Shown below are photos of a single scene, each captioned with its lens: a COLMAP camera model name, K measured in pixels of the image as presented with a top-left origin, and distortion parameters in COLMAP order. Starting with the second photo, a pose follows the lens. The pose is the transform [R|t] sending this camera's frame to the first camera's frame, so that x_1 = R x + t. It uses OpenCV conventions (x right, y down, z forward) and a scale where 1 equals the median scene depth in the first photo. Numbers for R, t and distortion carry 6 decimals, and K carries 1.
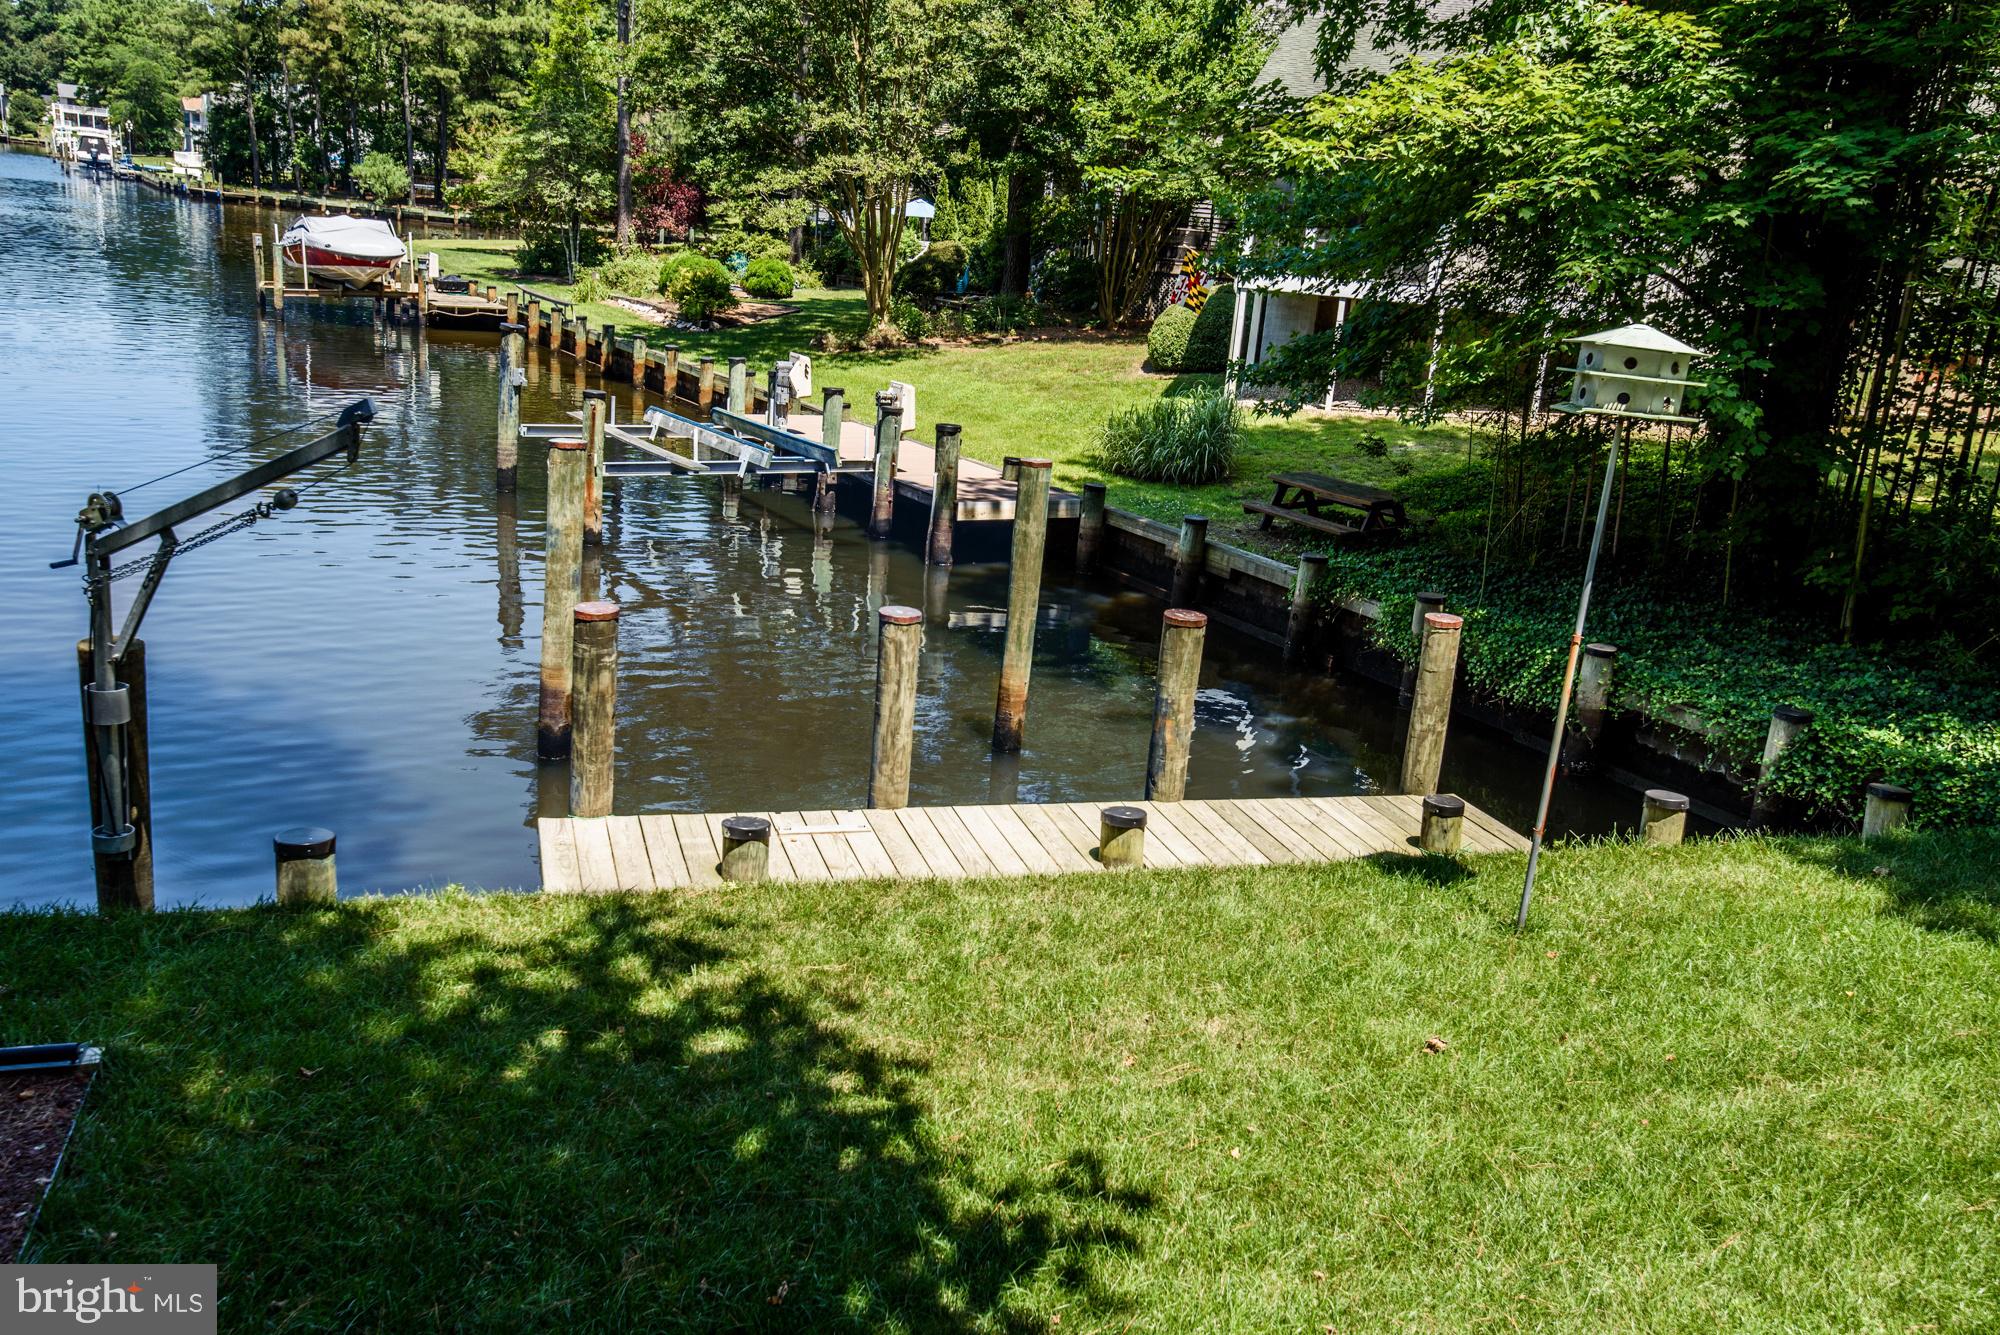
lens RADIAL K [[1629.7, 0, 1000.0], [0, 1629.7, 667.5], [0, 0, 1]] dist [0.043662, 0.009388]
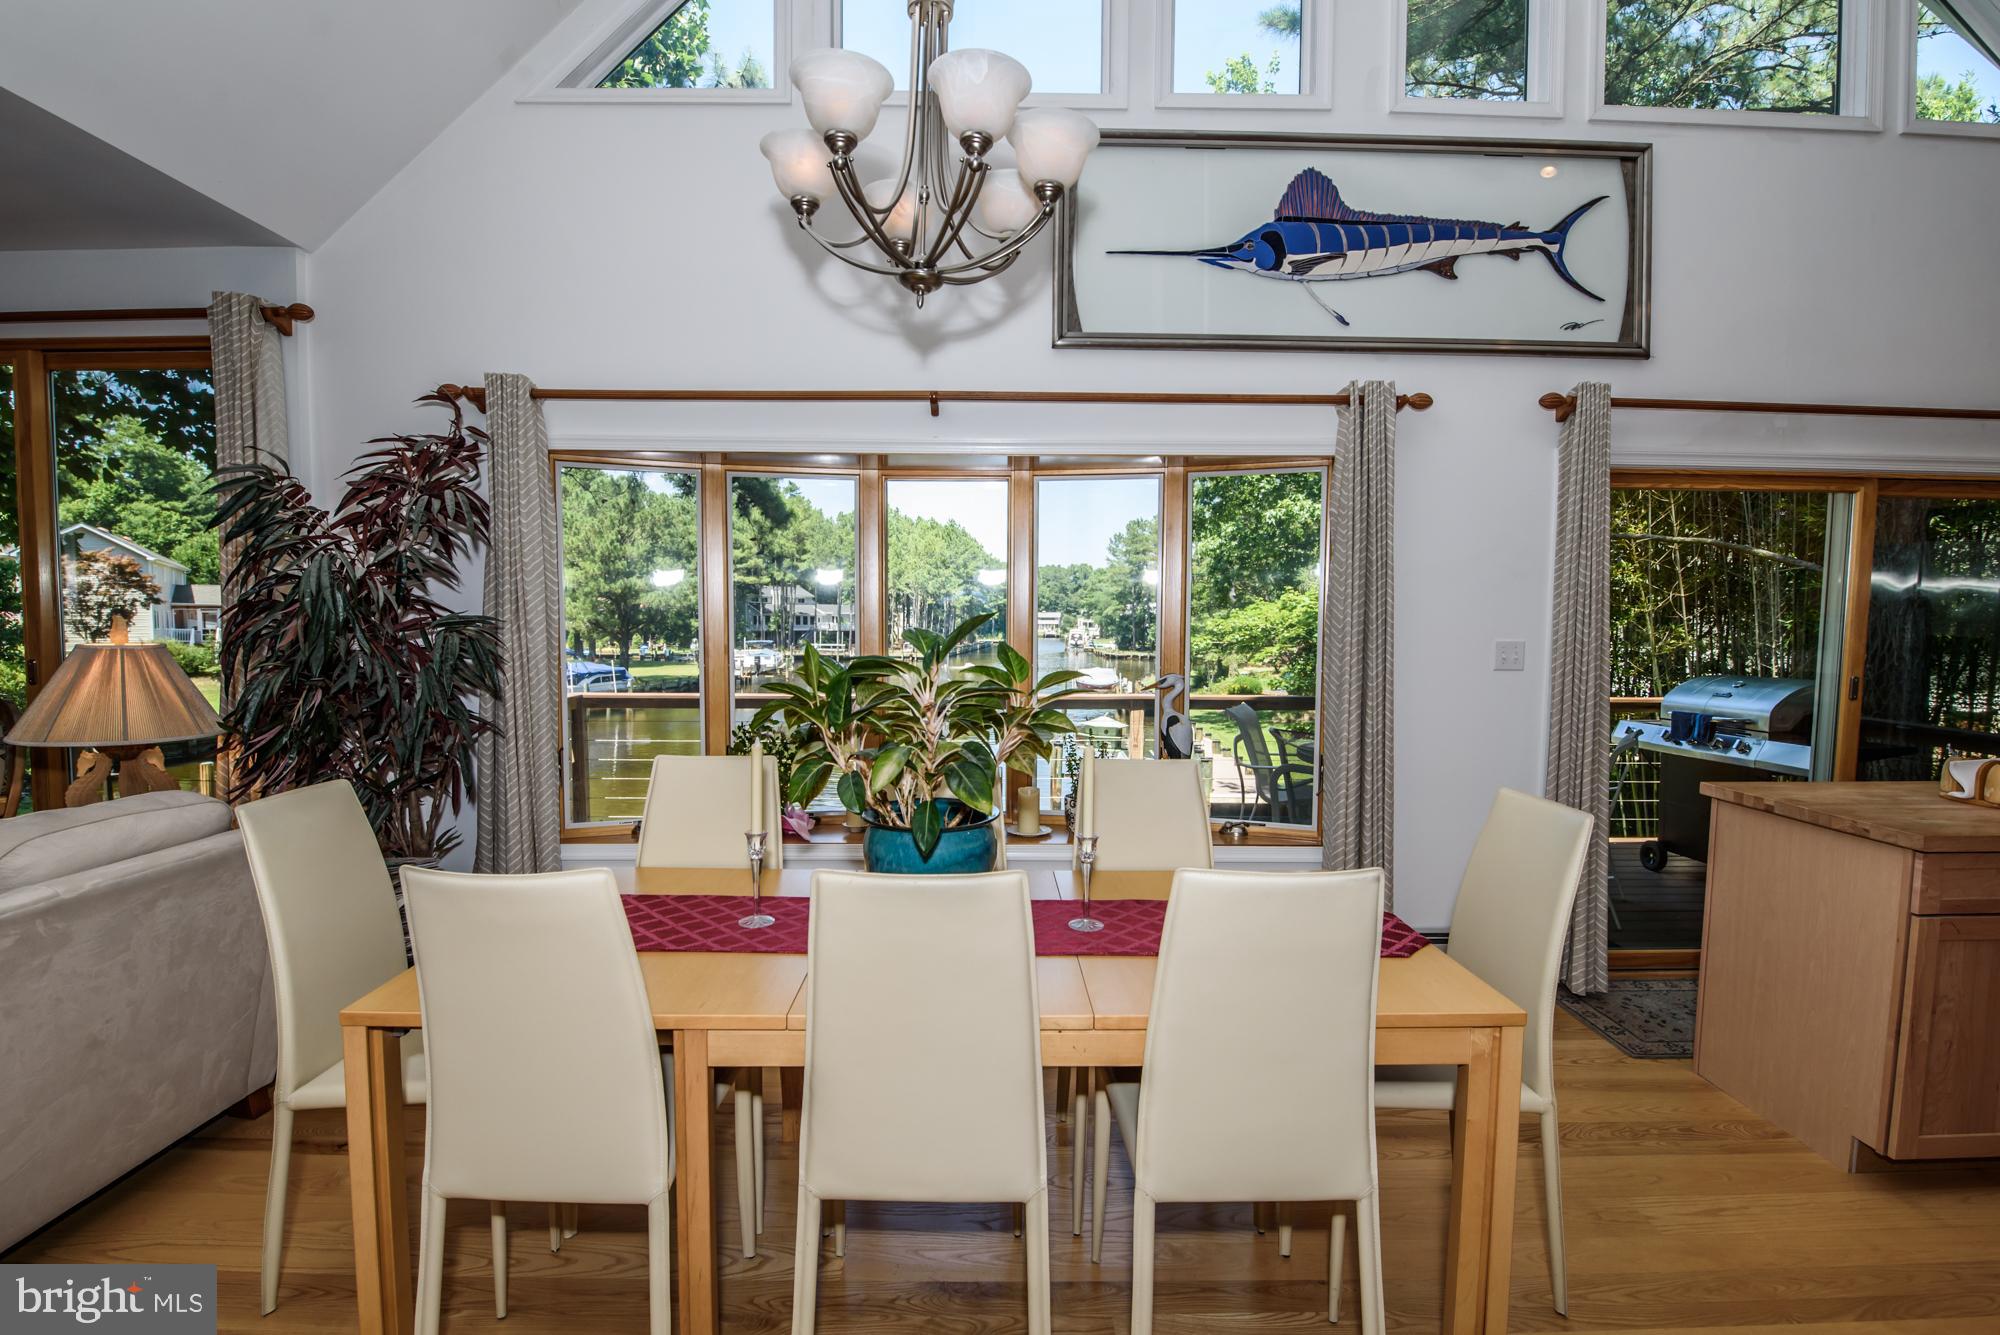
lens RADIAL K [[918.9, 0, 1002.1], [0, 918.9, 677.6], [0, 0, 1]] dist [0.000834, -0.008948]
pose [[0.821288, -0.046966, -0.568577, 0.291513], [-0.089401, 0.973699, -0.209567, 0.018019], [0.563465, 0.222946, 0.795489, -0.091193]]
